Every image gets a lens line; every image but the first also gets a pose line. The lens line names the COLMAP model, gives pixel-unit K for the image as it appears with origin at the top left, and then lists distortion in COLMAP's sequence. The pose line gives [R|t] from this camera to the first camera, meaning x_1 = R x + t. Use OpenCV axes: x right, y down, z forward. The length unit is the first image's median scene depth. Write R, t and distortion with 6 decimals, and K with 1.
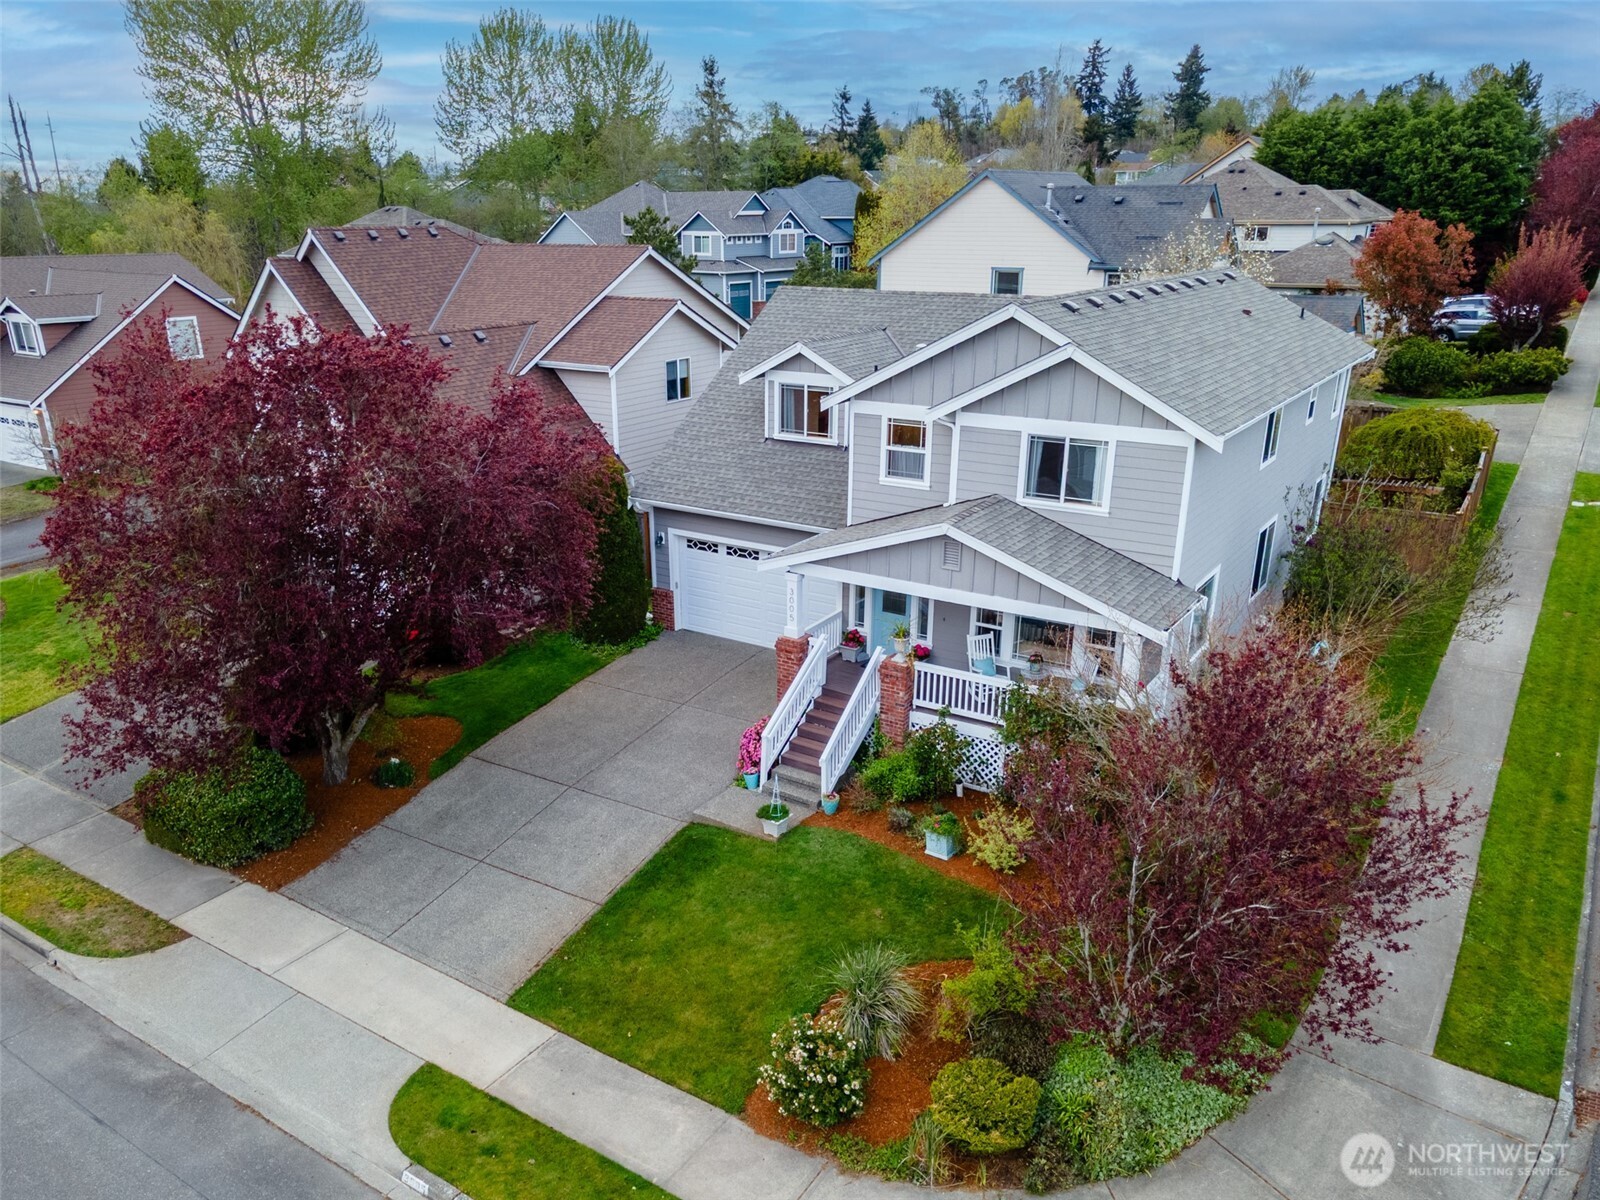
lens RADIAL K [[1146.7, 0, 783.2], [0, 1146.7, 650.9], [0, 0, 1]] dist [0.004356, 0.001049]
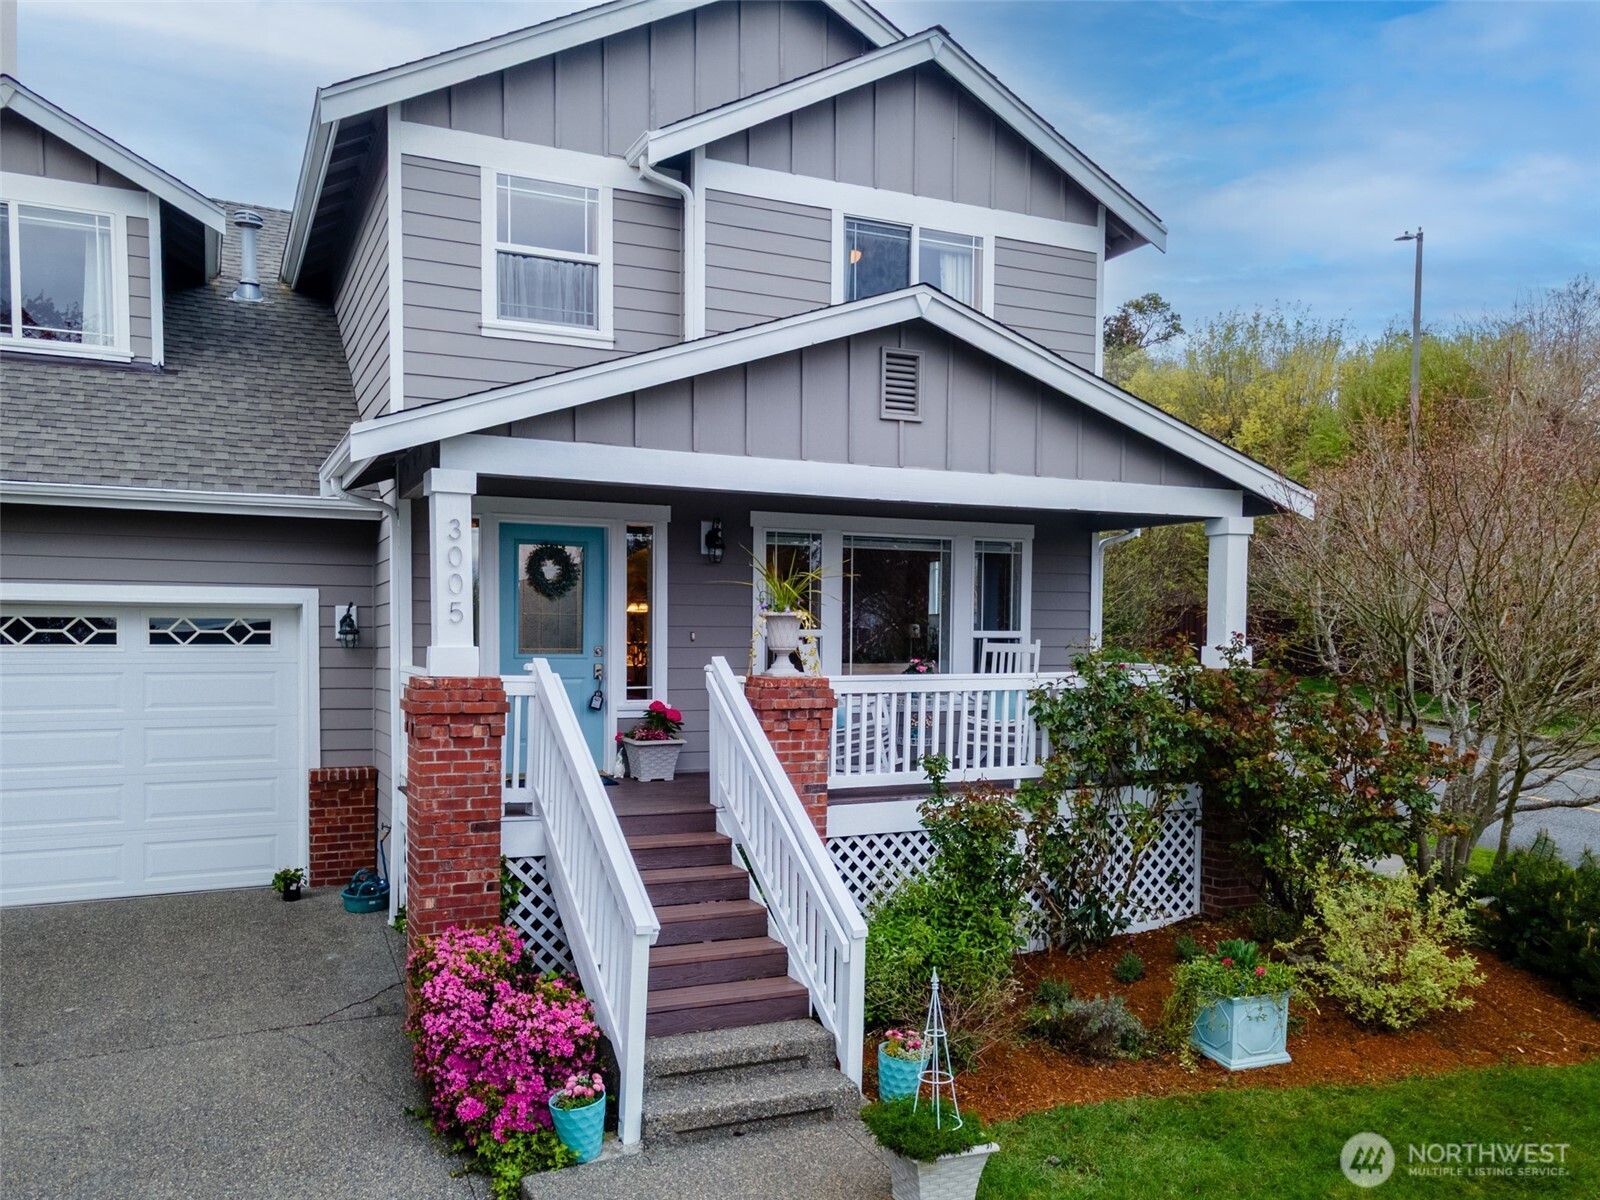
lens RADIAL K [[1236.6, 0, 758.7], [0, 1236.6, 669.7], [0, 0, 1]] dist [0.000762, 0.094638]
pose [[0.548840, -0.025009, 0.835554, -0.270636], [0.281283, 0.946790, -0.156424, 0.074073], [-0.787182, 0.320879, 0.526670, 0.847813]]
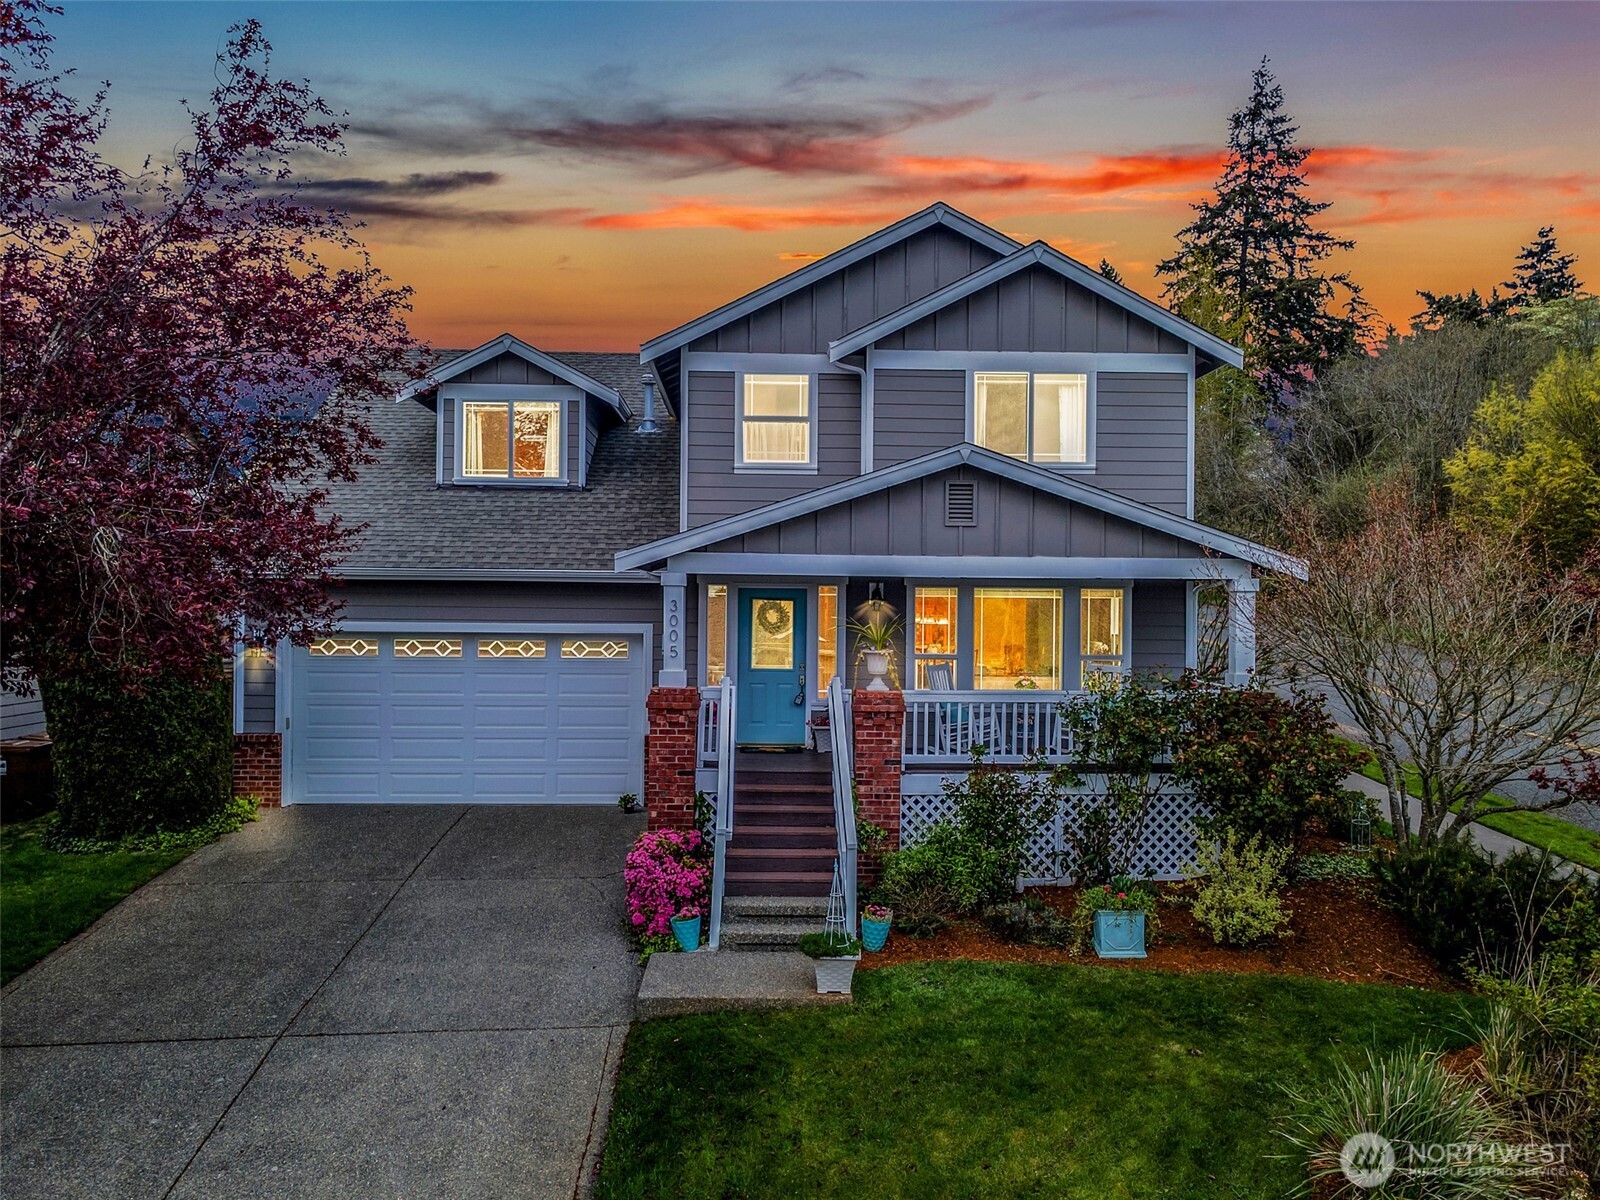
lens RADIAL K [[1168.3, 0, 800.0], [0, 1168.3, 600.0], [0, 0, 1]] dist [0.033667, 0.001035]
pose [[0.821766, 0.007025, 0.569782, -0.313698], [0.187351, 0.941001, -0.281809, 0.141729], [-0.538145, 0.338331, 0.771967, 0.561657]]
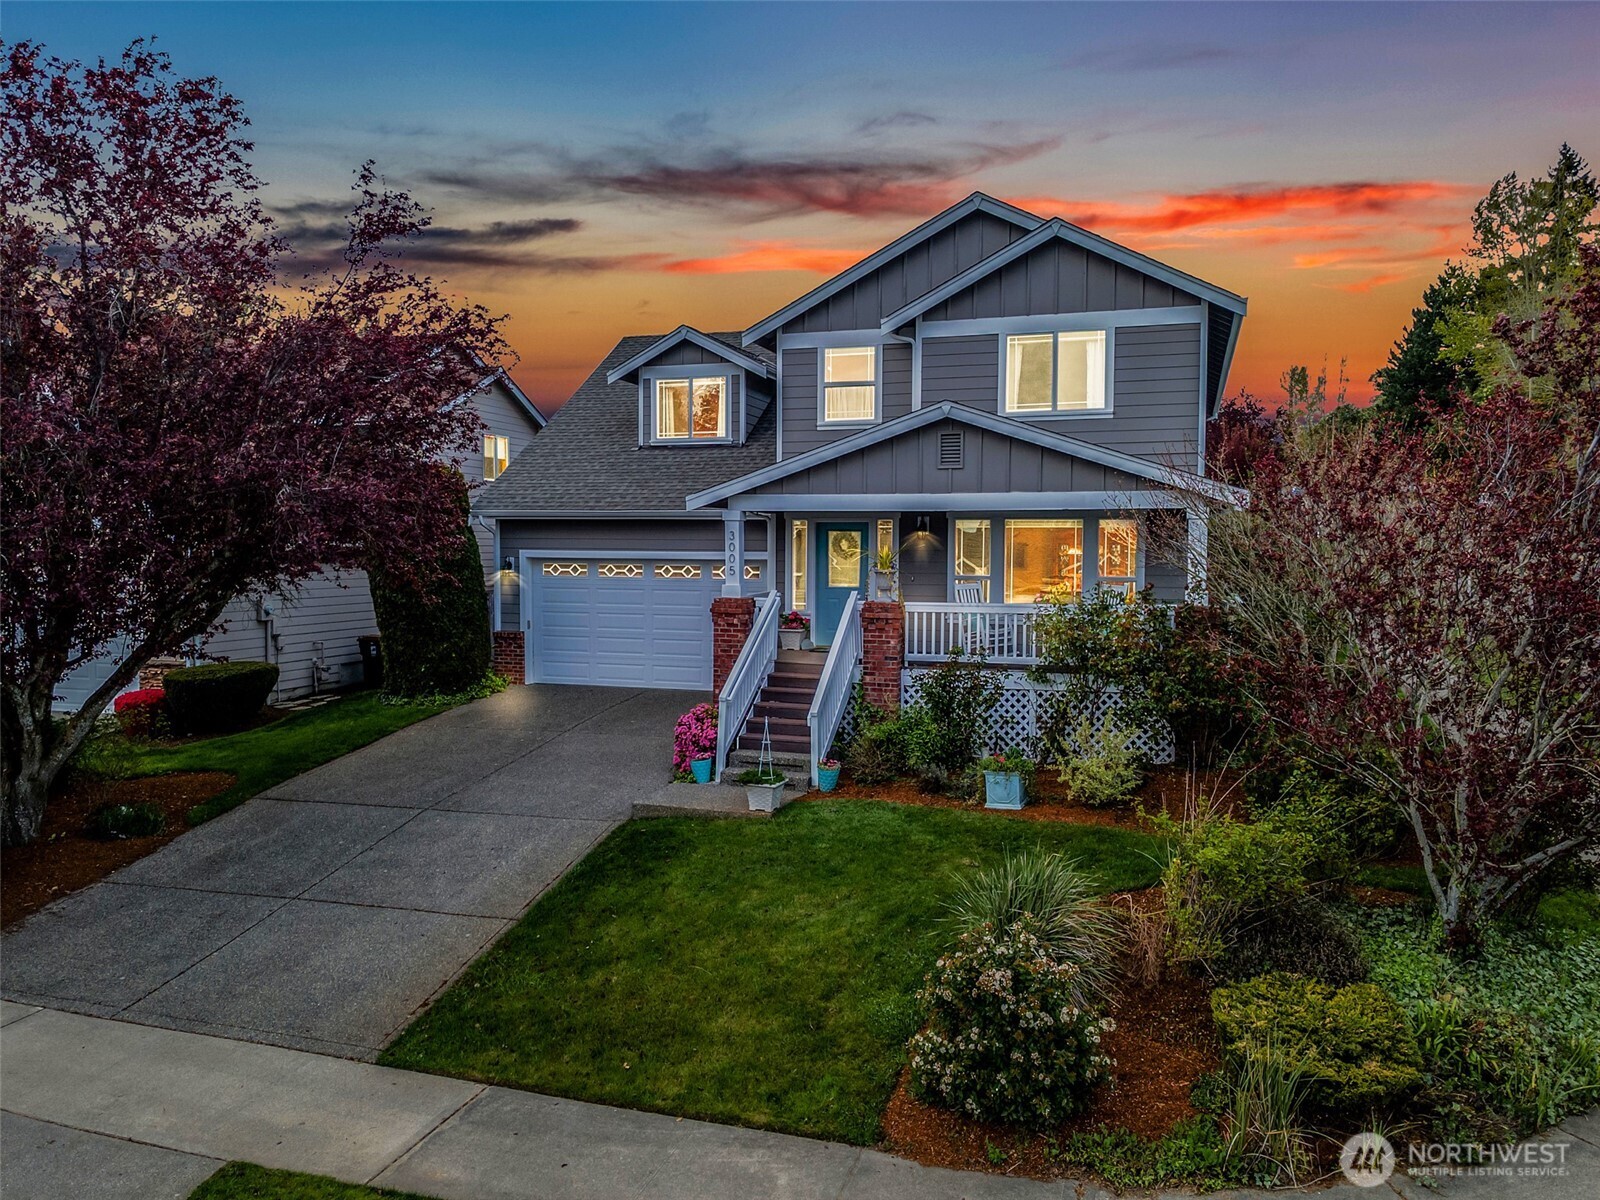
lens RADIAL K [[1130.3, 0, 800.0], [0, 1130.3, 600.0], [0, 0, 1]] dist [0.028501, 0.002320]
pose [[0.967070, -0.011594, 0.254247, -0.159233], [0.085414, 0.955812, -0.281298, 0.233611], [-0.239751, 0.293751, 0.925327, 0.330957]]
